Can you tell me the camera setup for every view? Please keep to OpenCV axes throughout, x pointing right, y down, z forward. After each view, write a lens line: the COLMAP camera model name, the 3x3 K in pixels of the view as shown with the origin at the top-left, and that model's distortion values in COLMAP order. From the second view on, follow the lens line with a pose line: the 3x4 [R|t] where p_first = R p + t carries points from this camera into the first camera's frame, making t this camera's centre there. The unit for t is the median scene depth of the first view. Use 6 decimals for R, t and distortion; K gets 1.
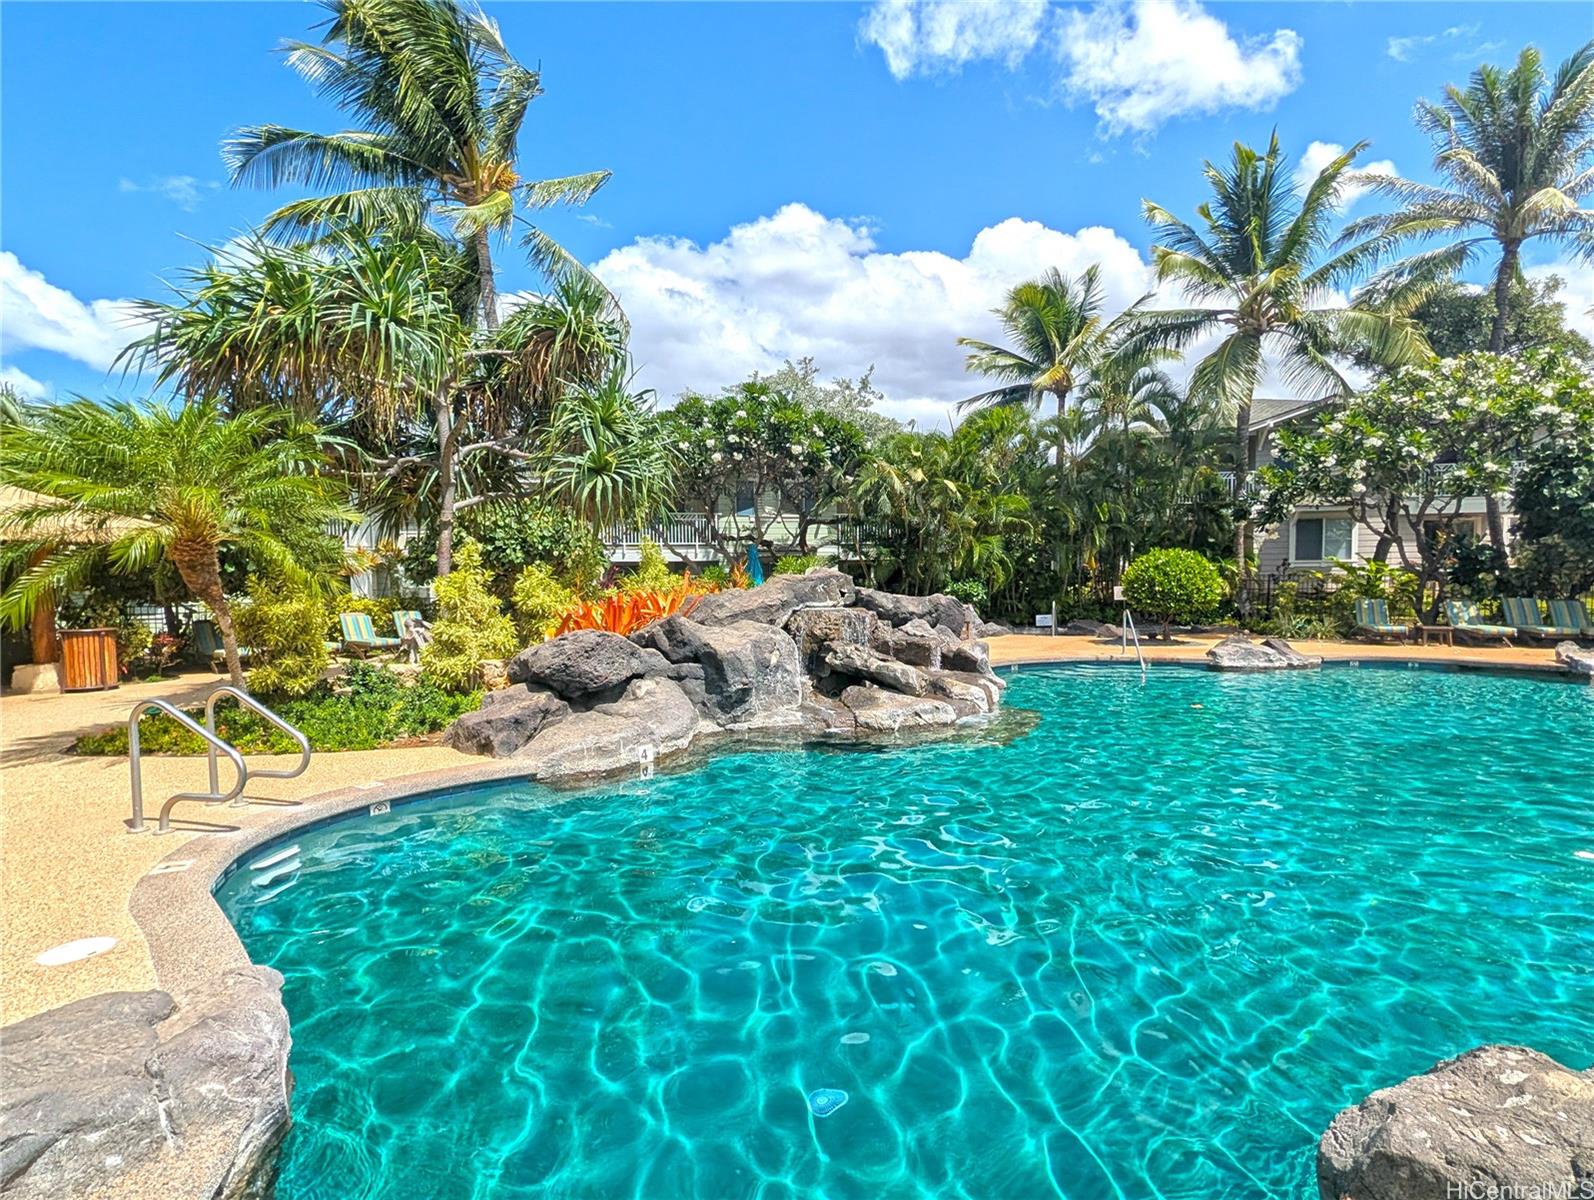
lens RADIAL K [[768.2, 0, 795.4], [0, 768.2, 612.1], [0, 0, 1]] dist [0.009946, -0.001100]
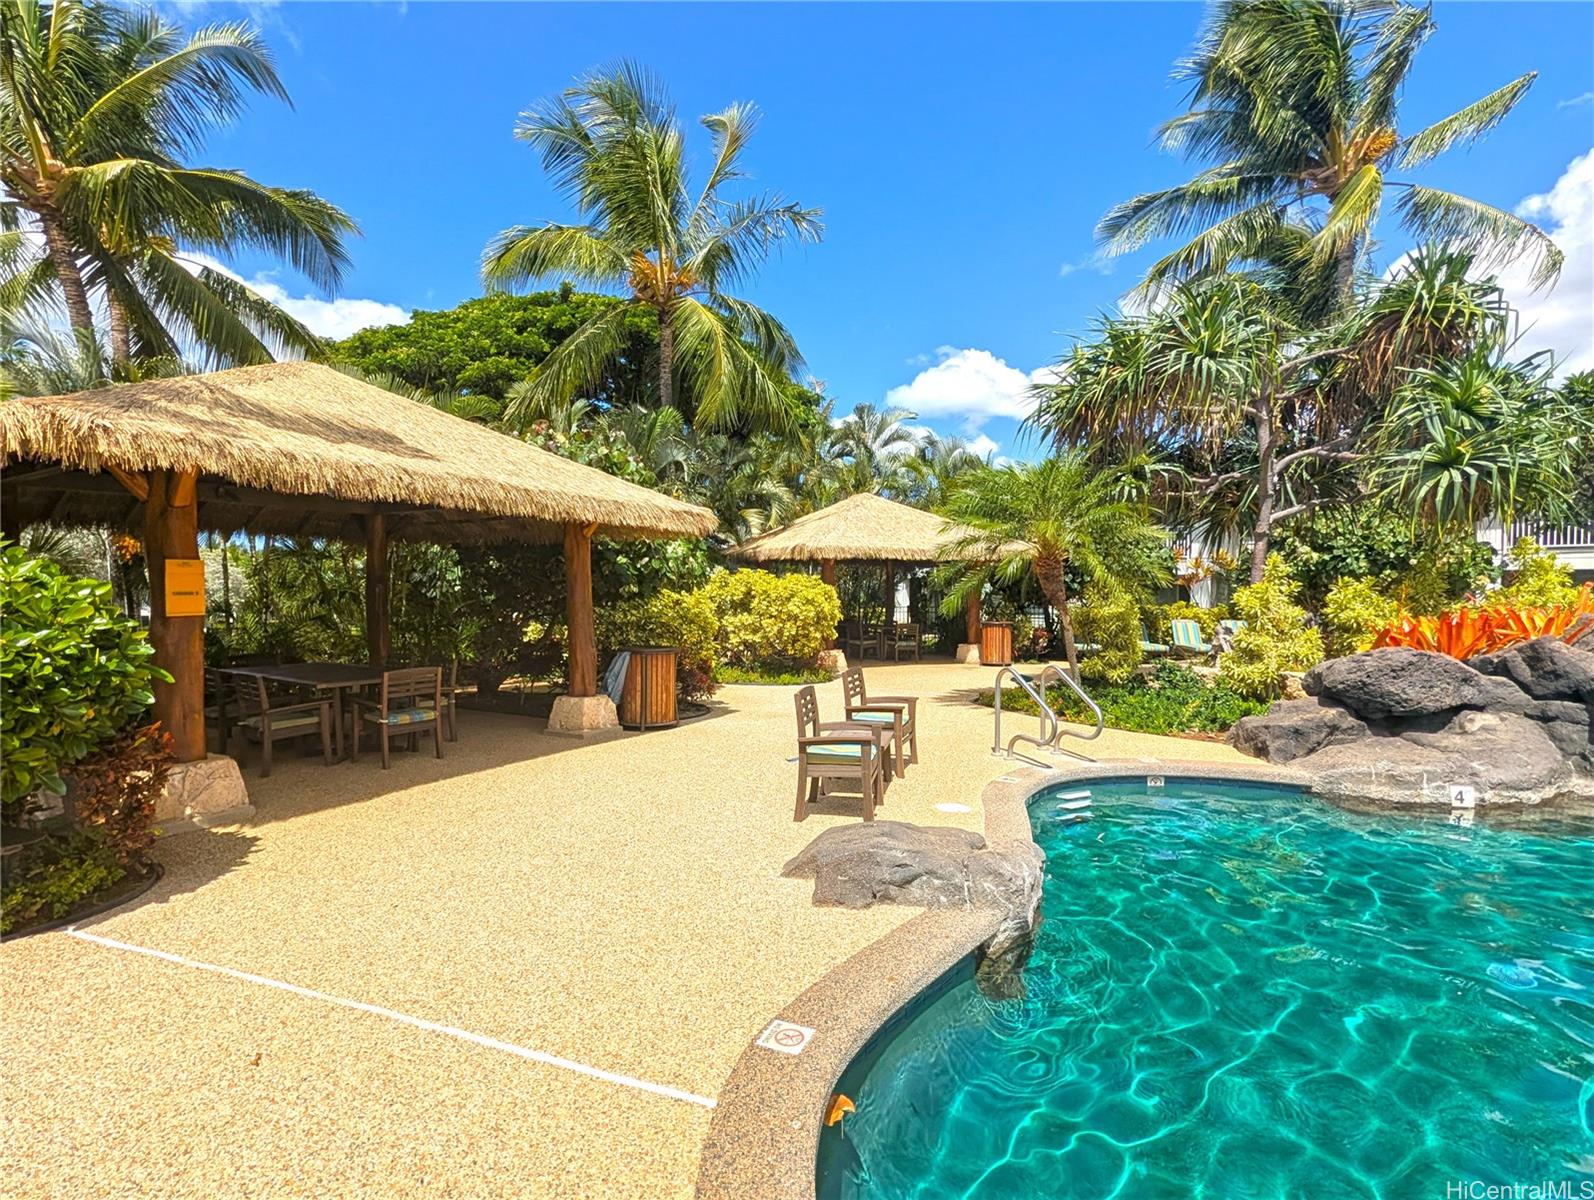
lens RADIAL K [[768.2, 0, 796.6], [0, 768.2, 594.5], [0, 0, 1]] dist [0.009946, -0.001100]
pose [[0.527859, 0.017622, -0.849149, 0.105037], [-0.048770, 0.998764, -0.009590, 0.004084], [0.847931, 0.046475, 0.528066, -0.064861]]
